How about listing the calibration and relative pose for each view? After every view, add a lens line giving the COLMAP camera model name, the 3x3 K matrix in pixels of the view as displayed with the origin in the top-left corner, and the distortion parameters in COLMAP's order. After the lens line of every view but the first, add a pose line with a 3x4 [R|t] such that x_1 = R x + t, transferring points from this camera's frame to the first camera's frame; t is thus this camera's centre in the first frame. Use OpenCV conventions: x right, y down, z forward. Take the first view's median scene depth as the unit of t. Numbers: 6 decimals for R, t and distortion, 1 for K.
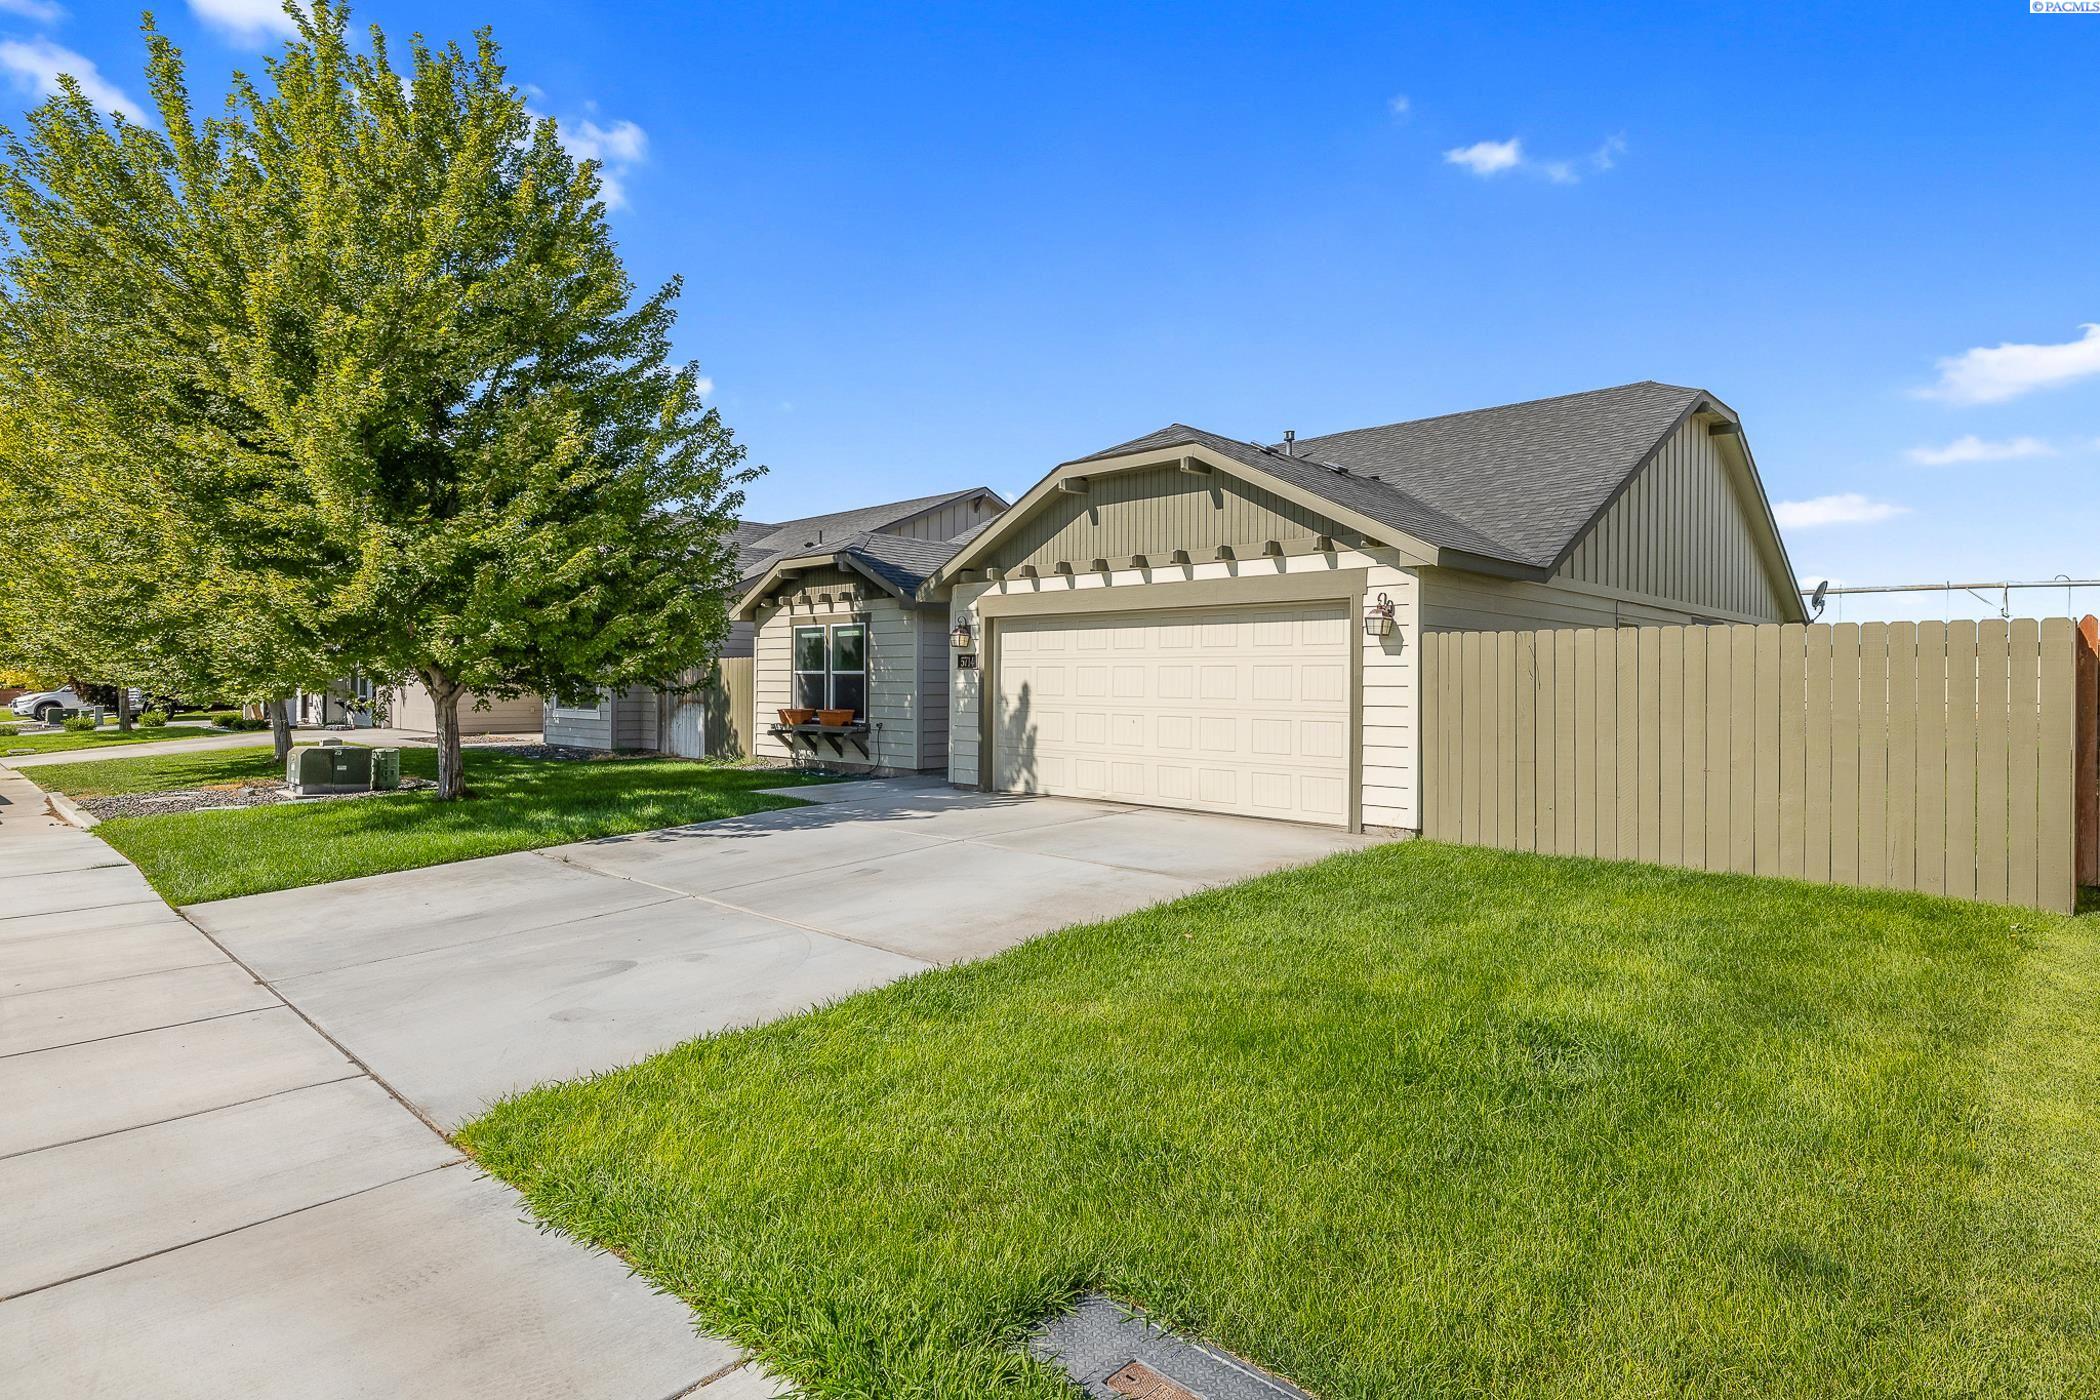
lens RADIAL K [[1069.2, 0, 1050.0], [0, 1069.2, 700.0], [0, 0, 1]] dist [-0.002287, -0.000317]
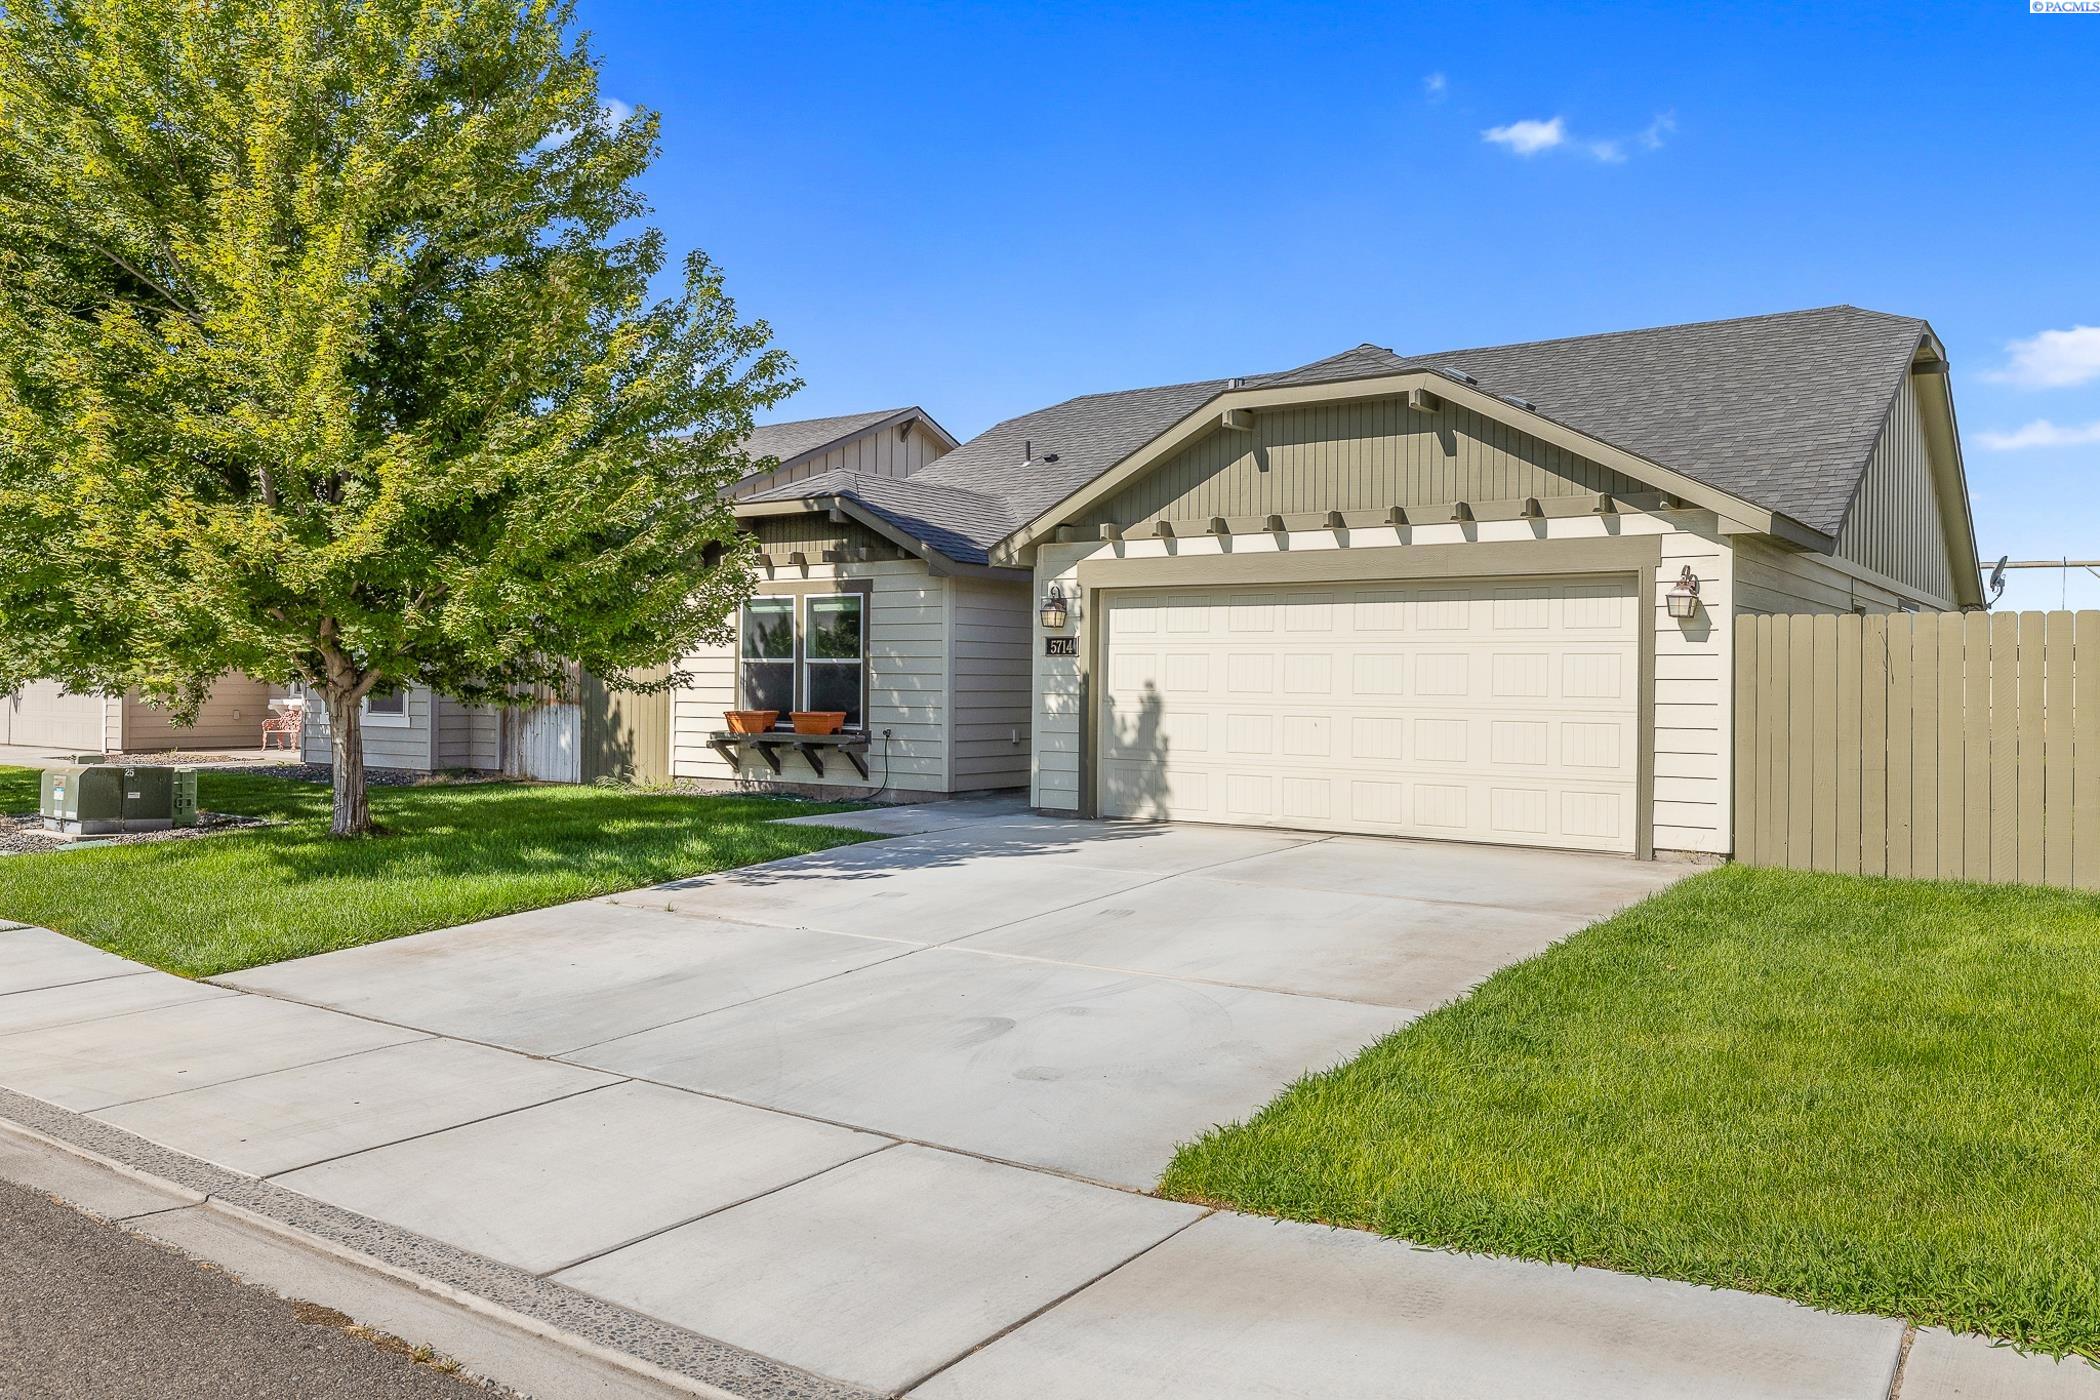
lens RADIAL K [[1518.5, 0, 1050.0], [0, 1518.5, 700.0], [0, 0, 1]] dist [0.003014, 0.000047]
pose [[0.989542, 0.001879, 0.144233, -0.243264], [-0.001370, 0.999992, -0.003631, 0.005587], [-0.144239, 0.003395, 0.989537, -0.058823]]
